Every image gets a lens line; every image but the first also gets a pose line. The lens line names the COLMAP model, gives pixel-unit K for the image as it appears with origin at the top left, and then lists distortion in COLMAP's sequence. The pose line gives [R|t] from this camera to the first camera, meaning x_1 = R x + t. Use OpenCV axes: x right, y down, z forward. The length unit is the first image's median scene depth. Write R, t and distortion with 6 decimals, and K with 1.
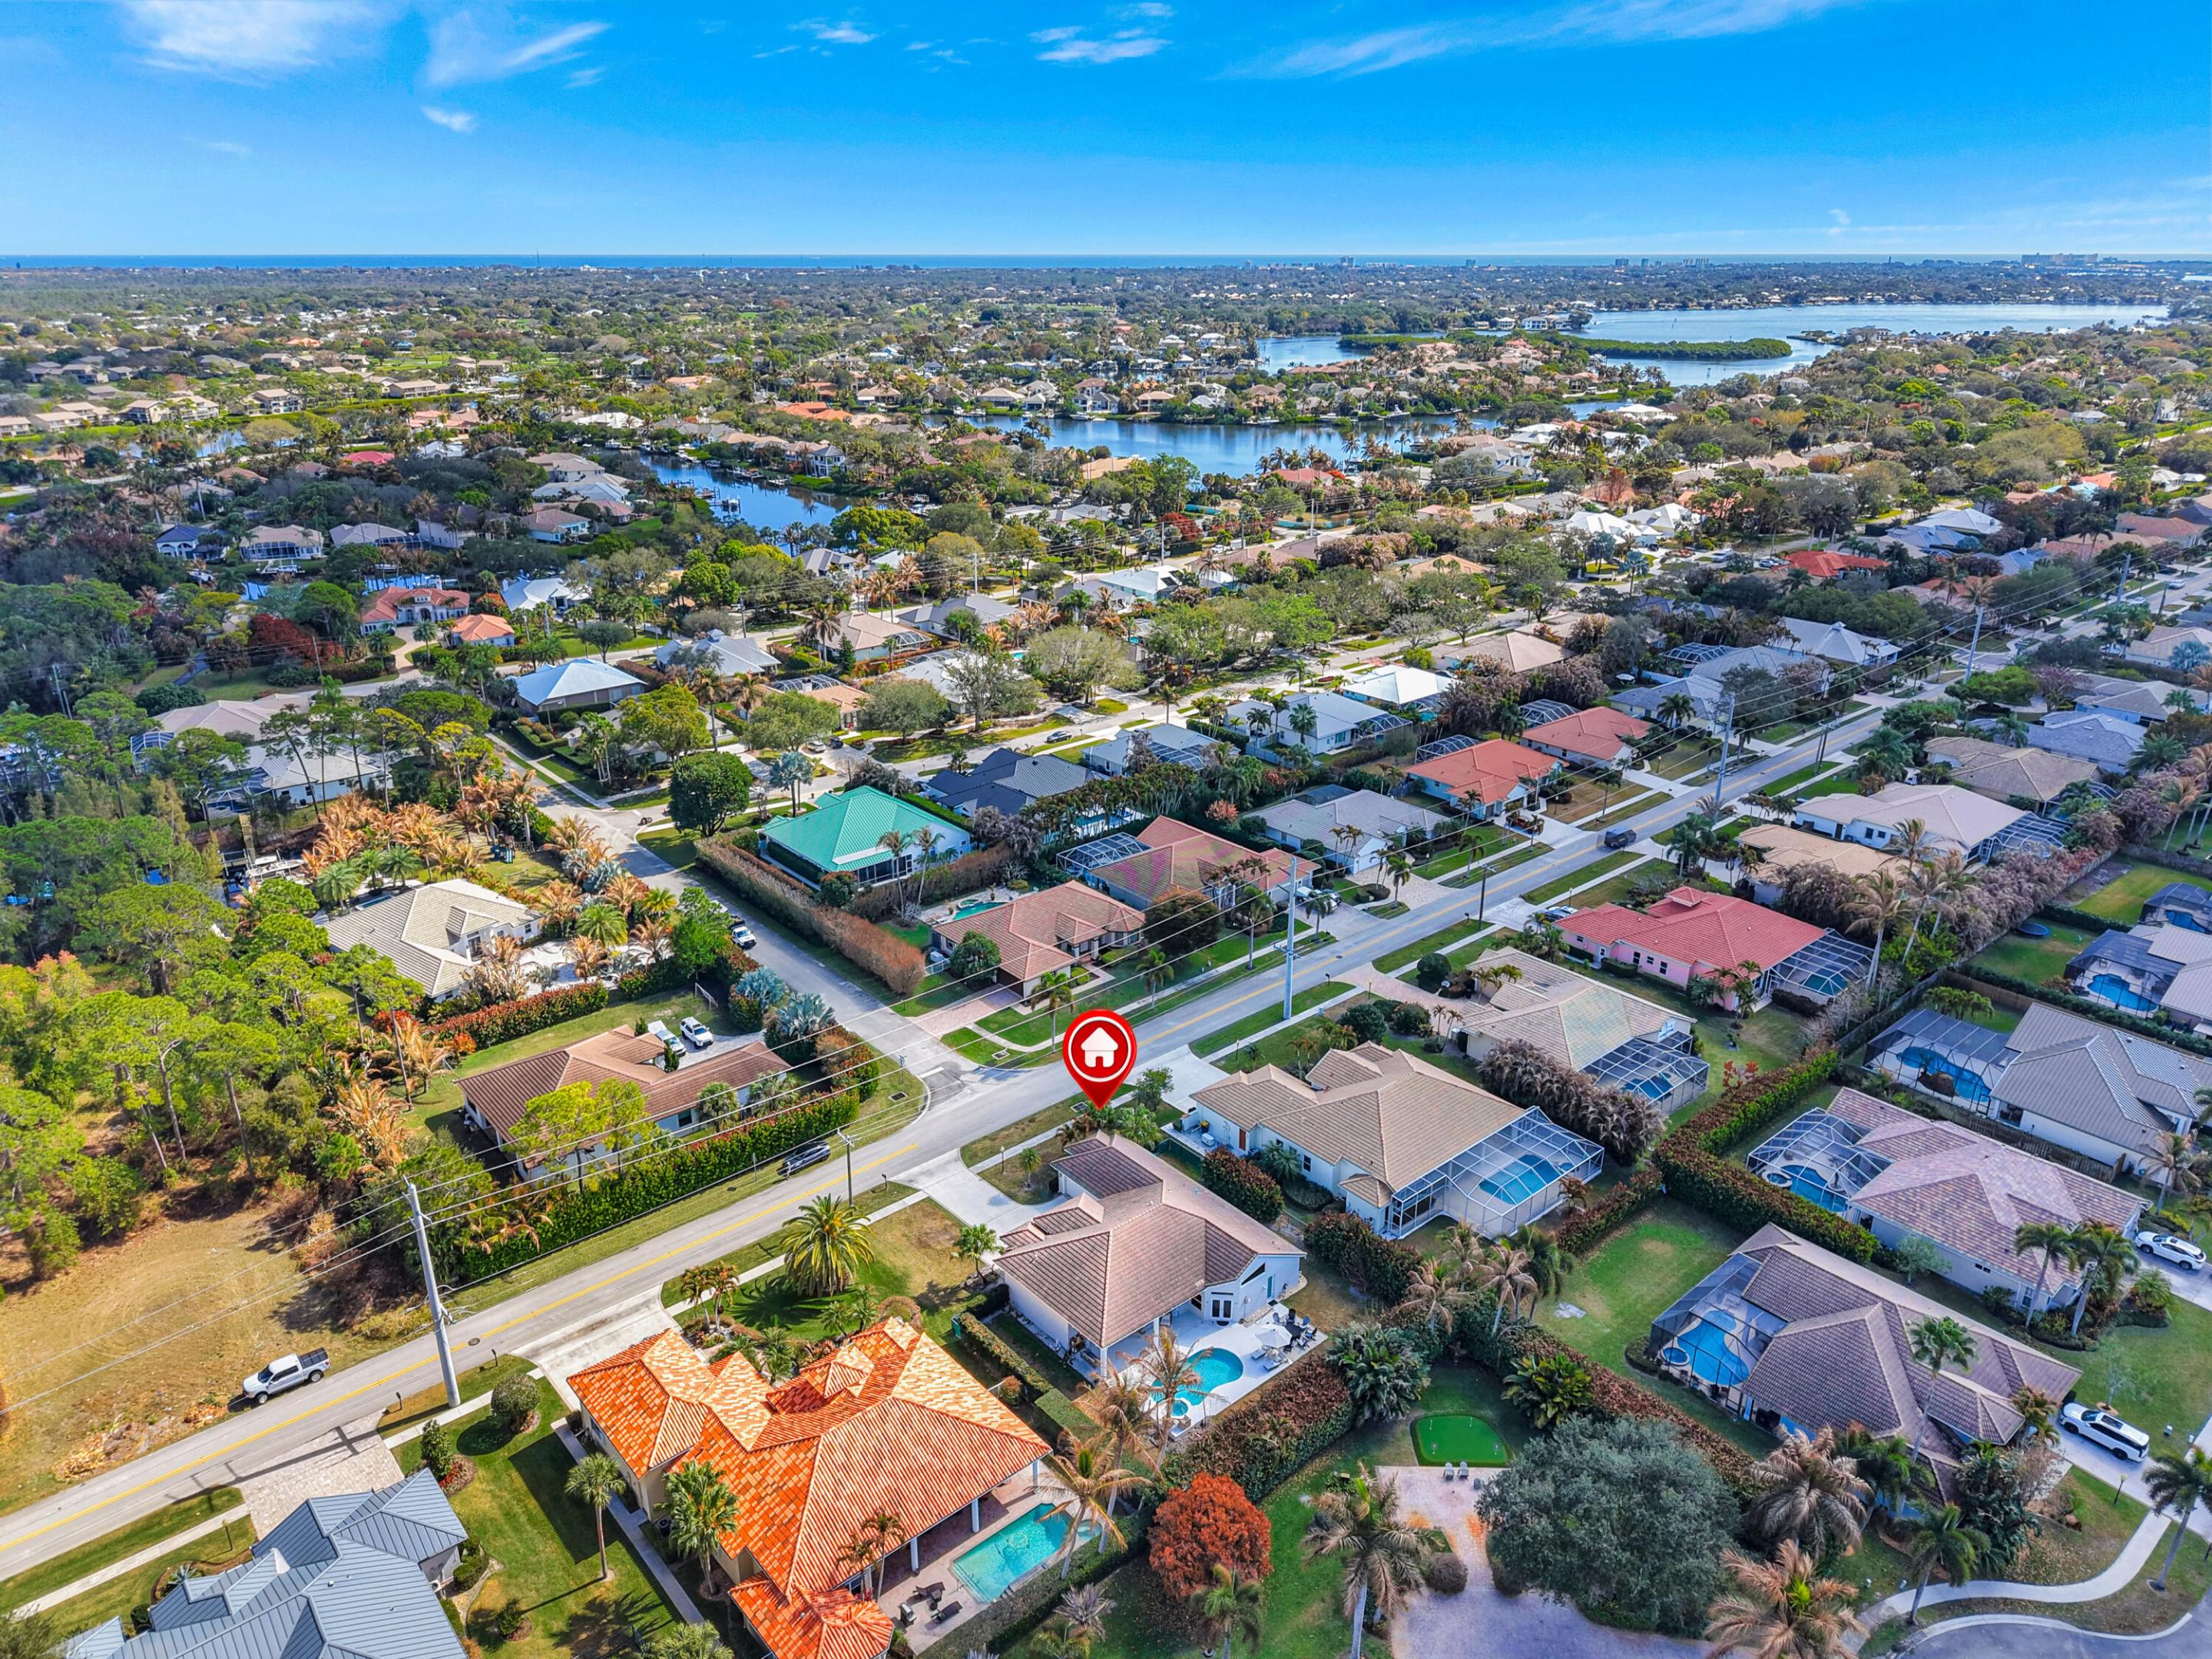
lens RADIAL K [[1482.6, 0, 1106.0], [0, 1482.6, 829.5], [0, 0, 1]] dist [0.049821, -0.056679]
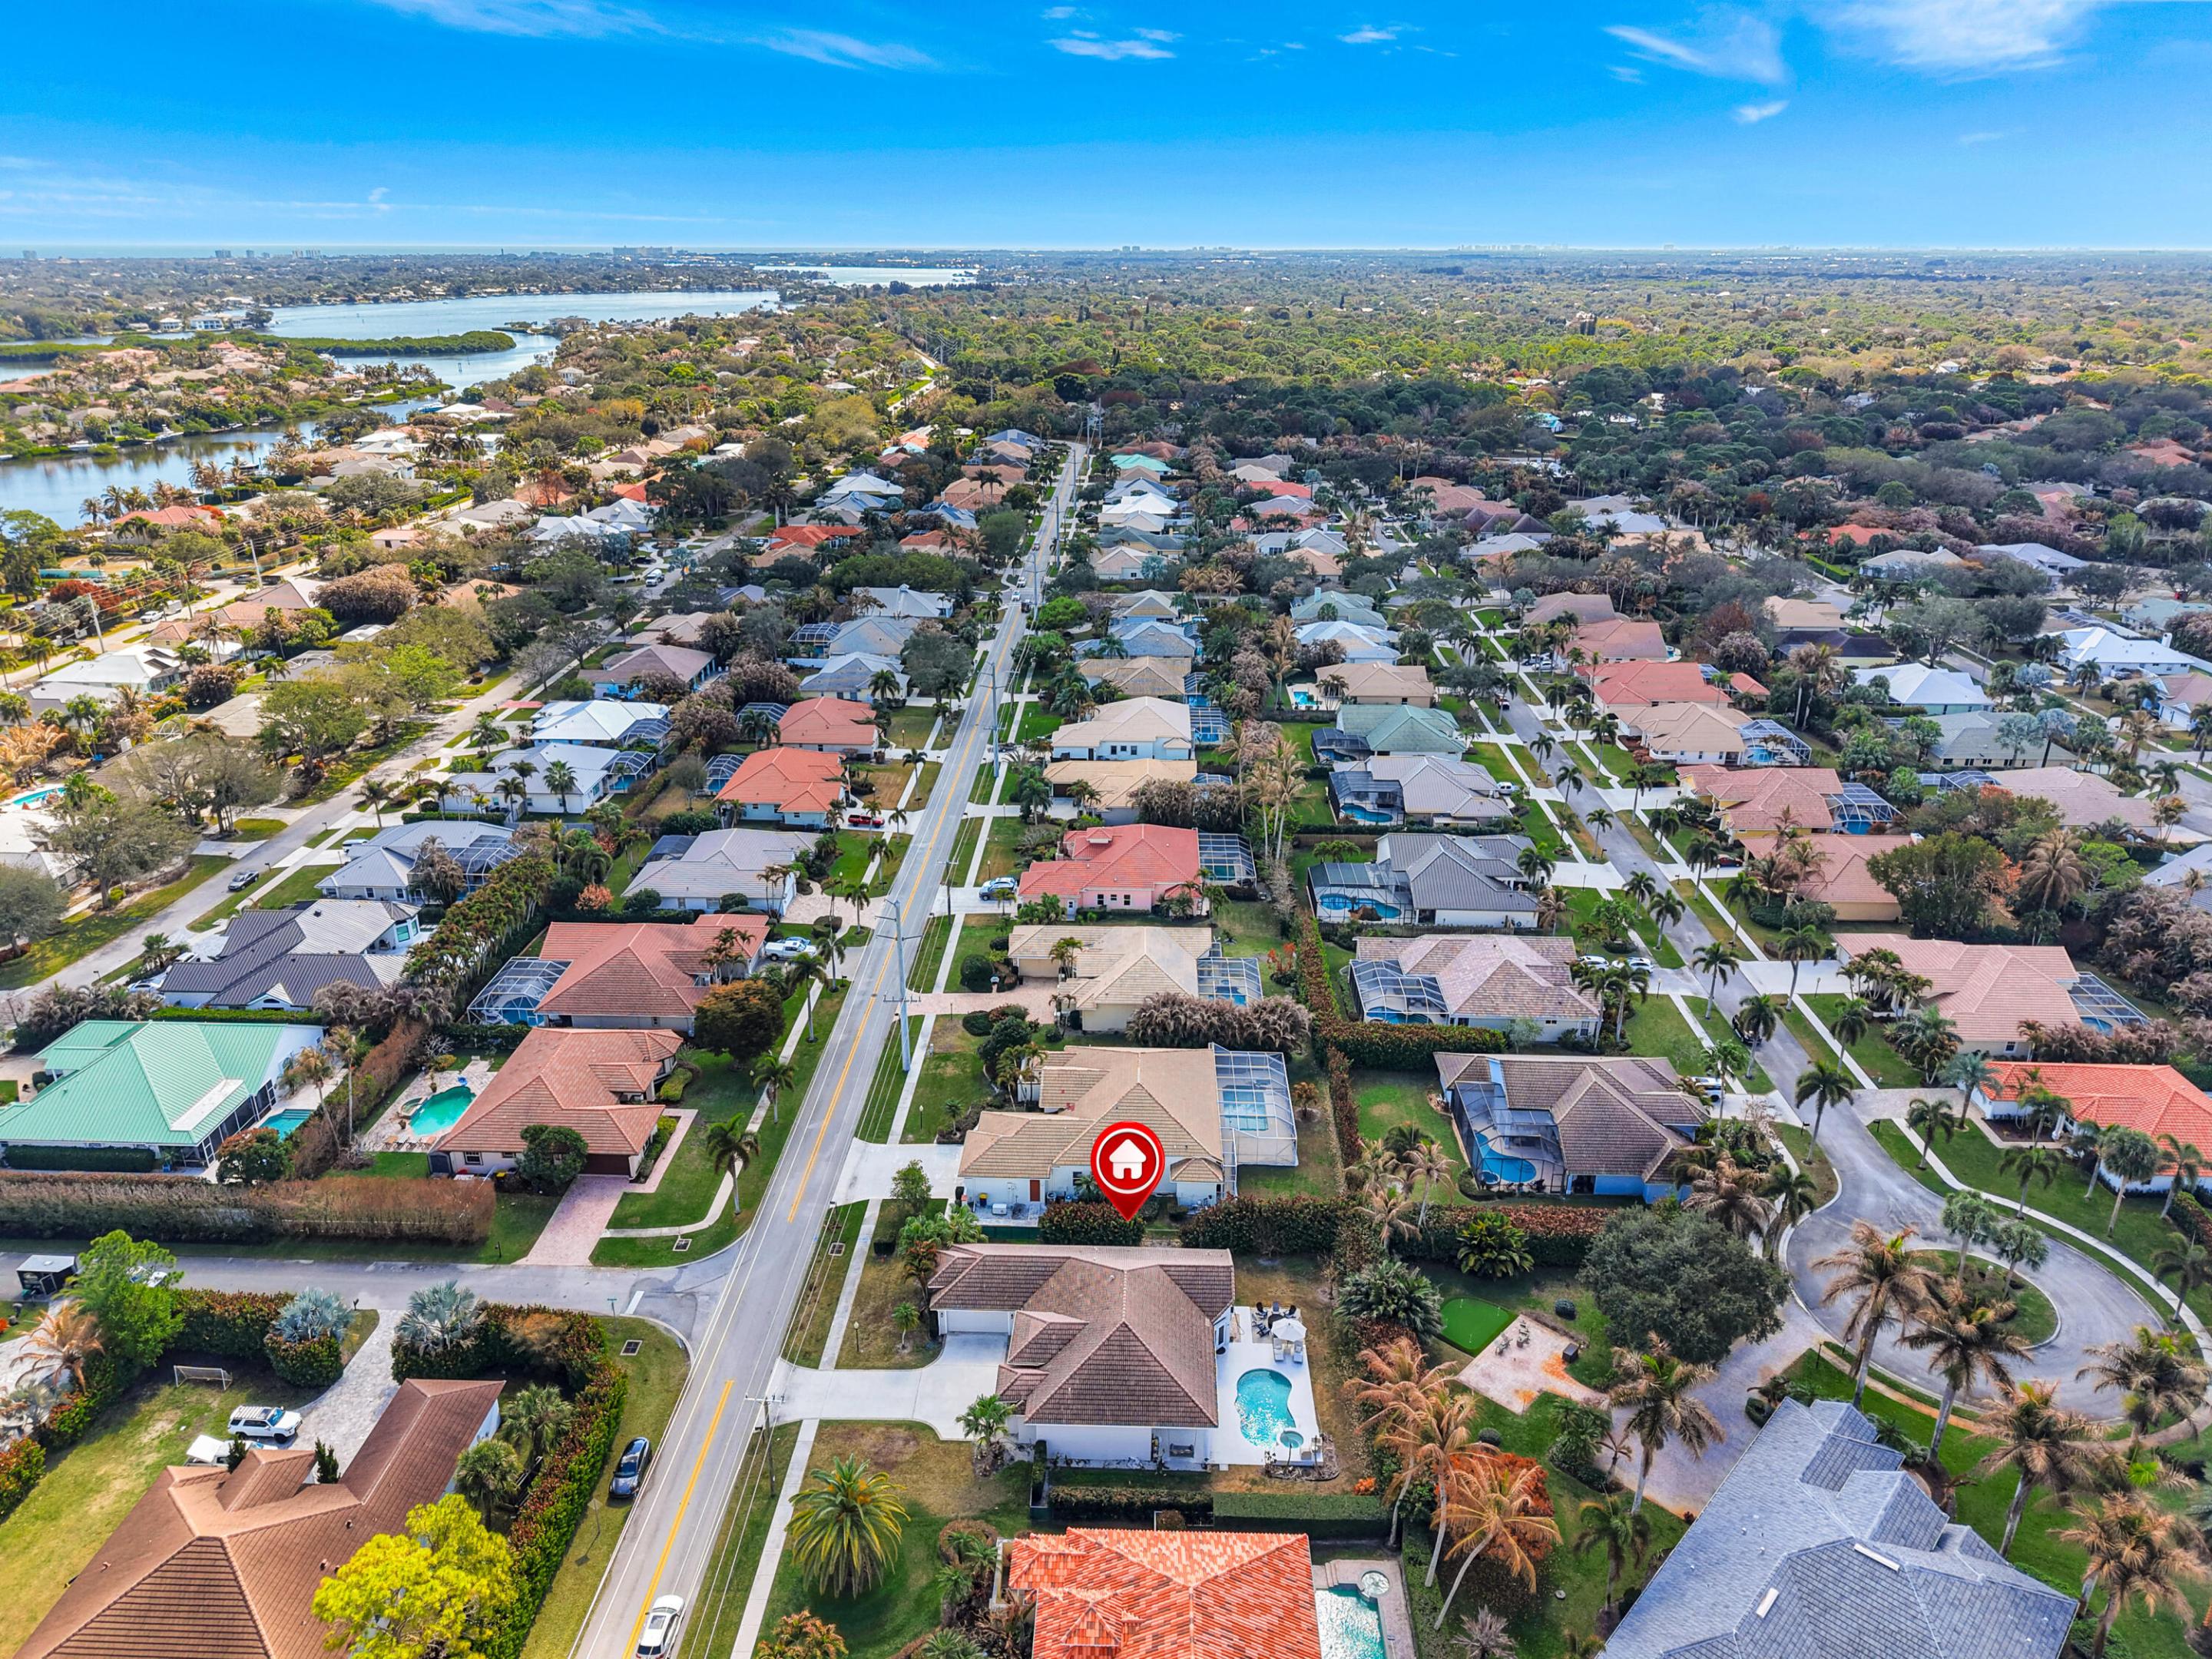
lens RADIAL K [[1480.2, 0, 1106.0], [0, 1480.2, 829.5], [0, 0, 1]] dist [0.082324, -0.116006]
pose [[0.673136, -0.267026, 0.689627, -0.322355], [0.264188, 0.957828, 0.113004, -0.072704], [-0.690719, 0.106124, 0.715294, 0.185165]]
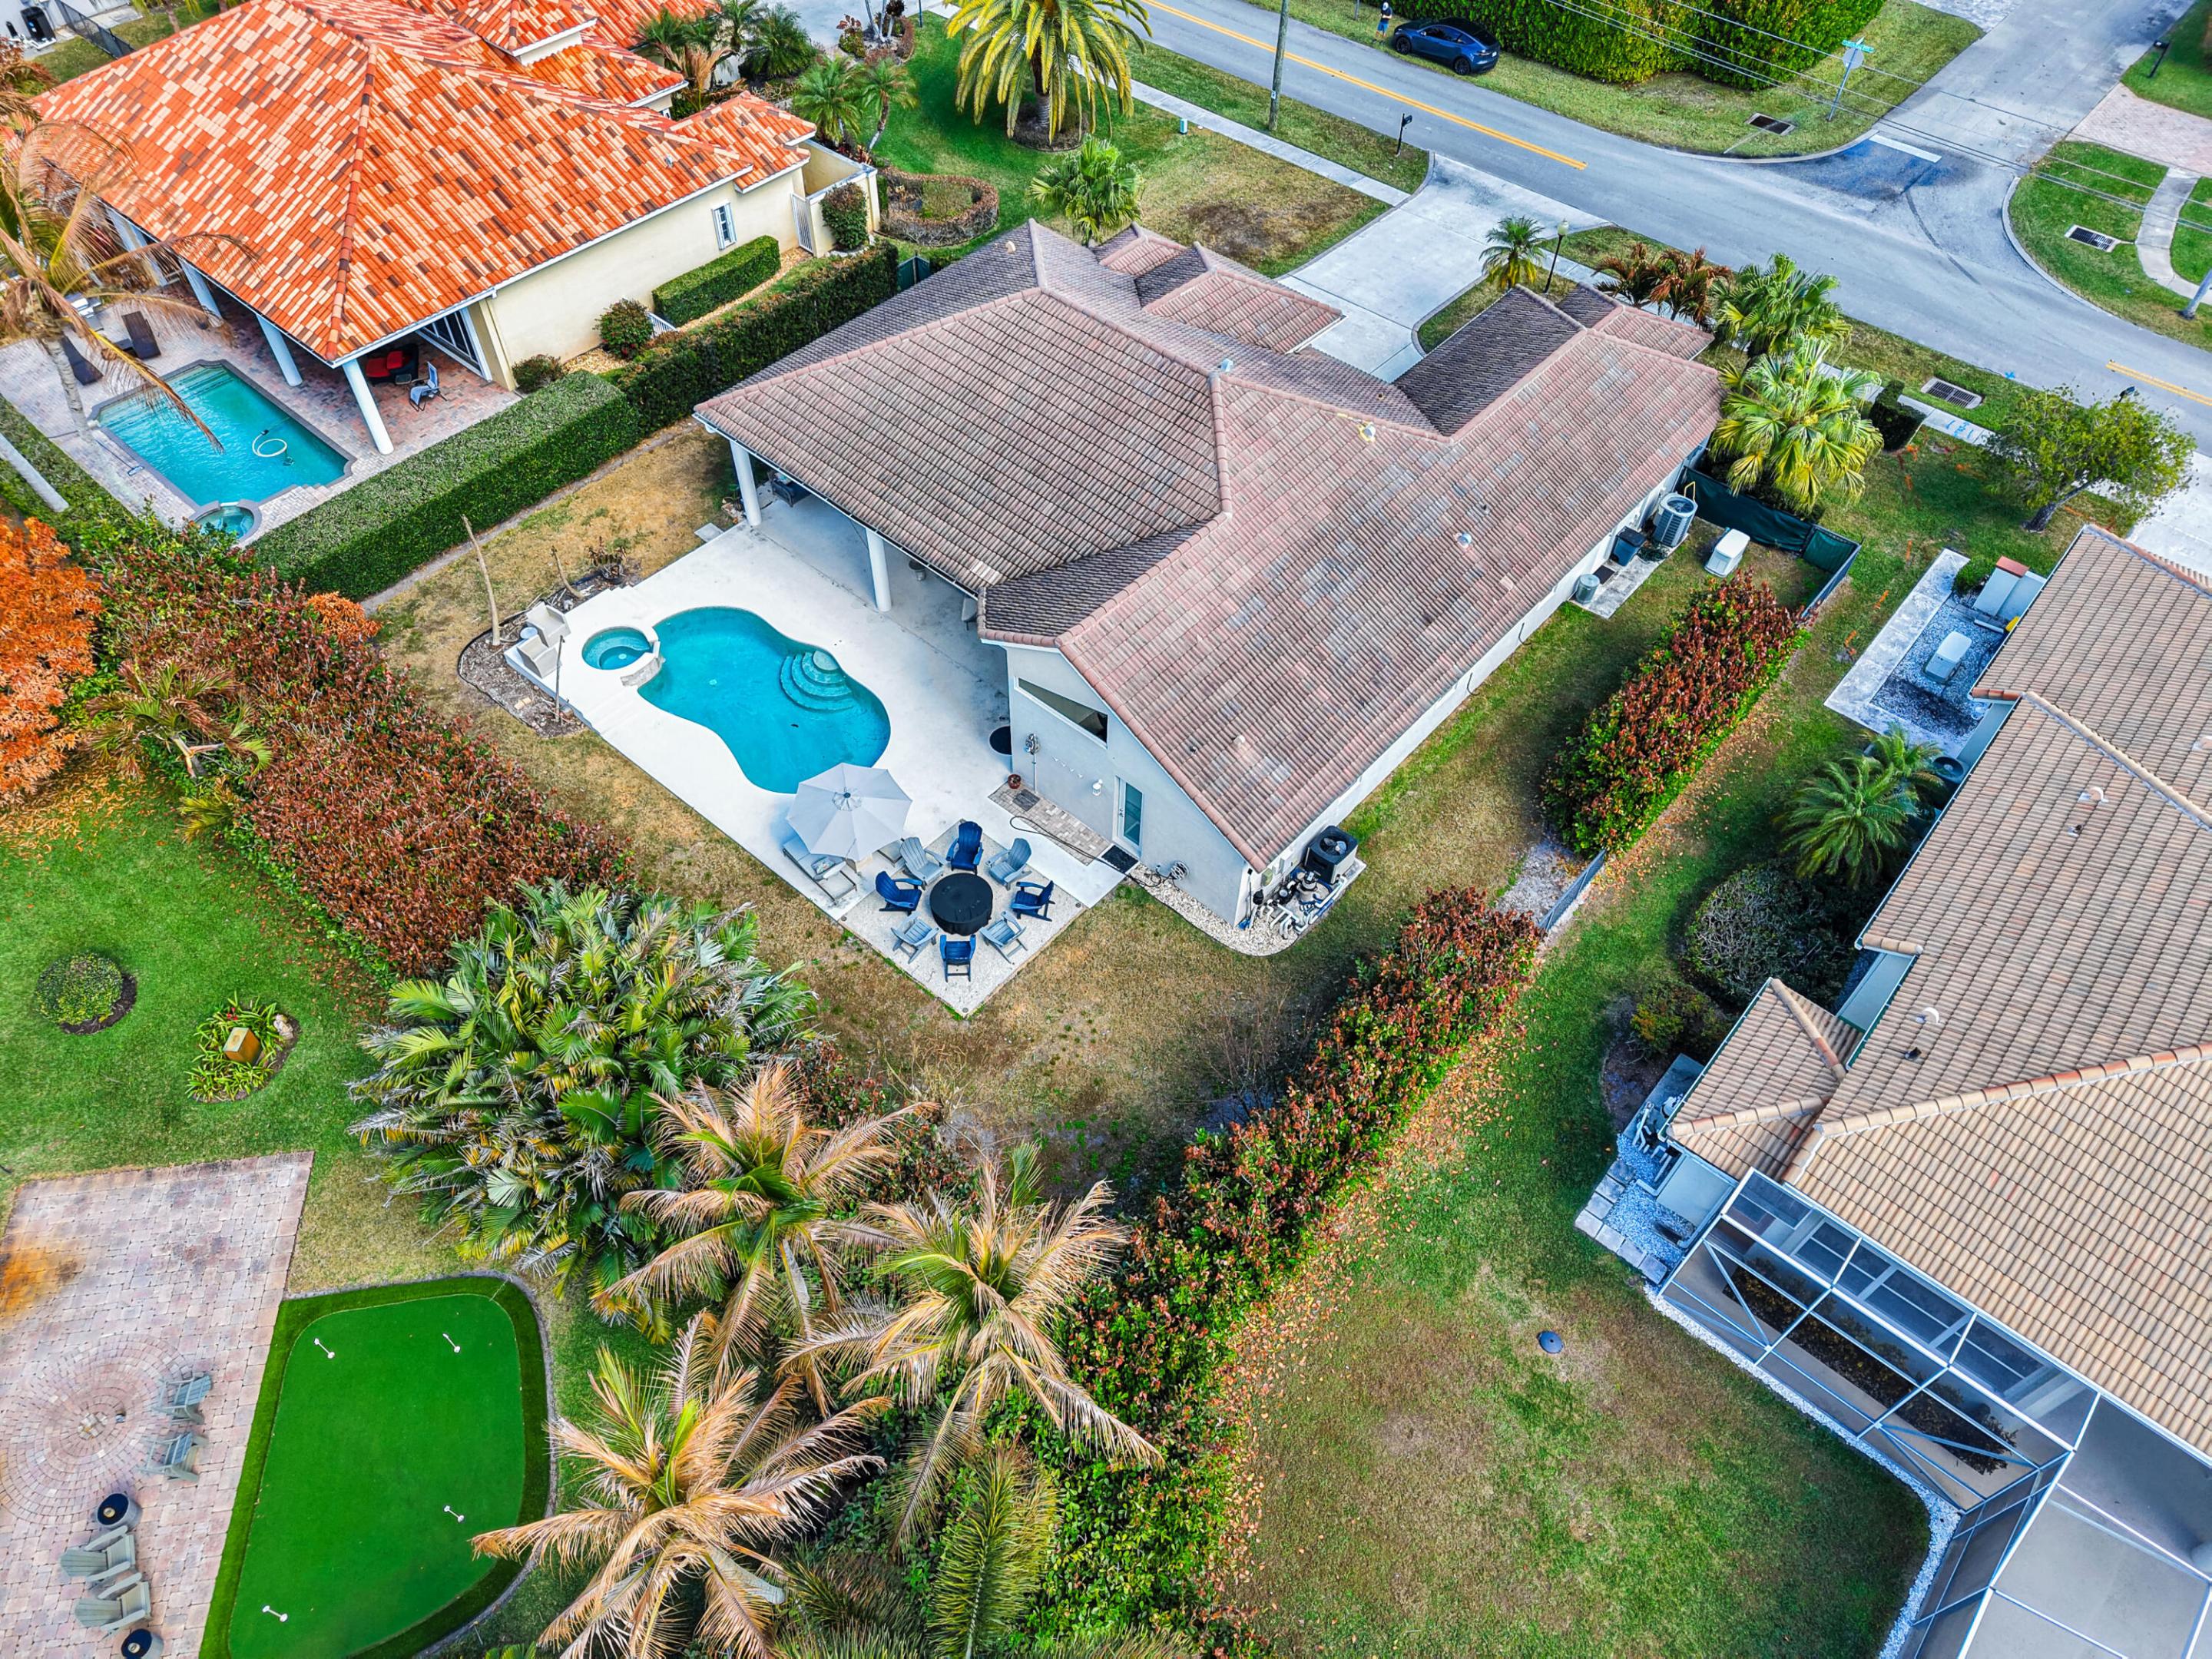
lens RADIAL K [[1482.6, 0, 1106.0], [0, 1482.6, 829.5], [0, 0, 1]] dist [0.049821, -0.056679]
pose [[0.143563, 0.768876, -0.623072, 0.171991], [-0.379389, 0.624251, 0.682916, 0.067278], [0.914031, 0.138346, 0.381323, 0.522644]]
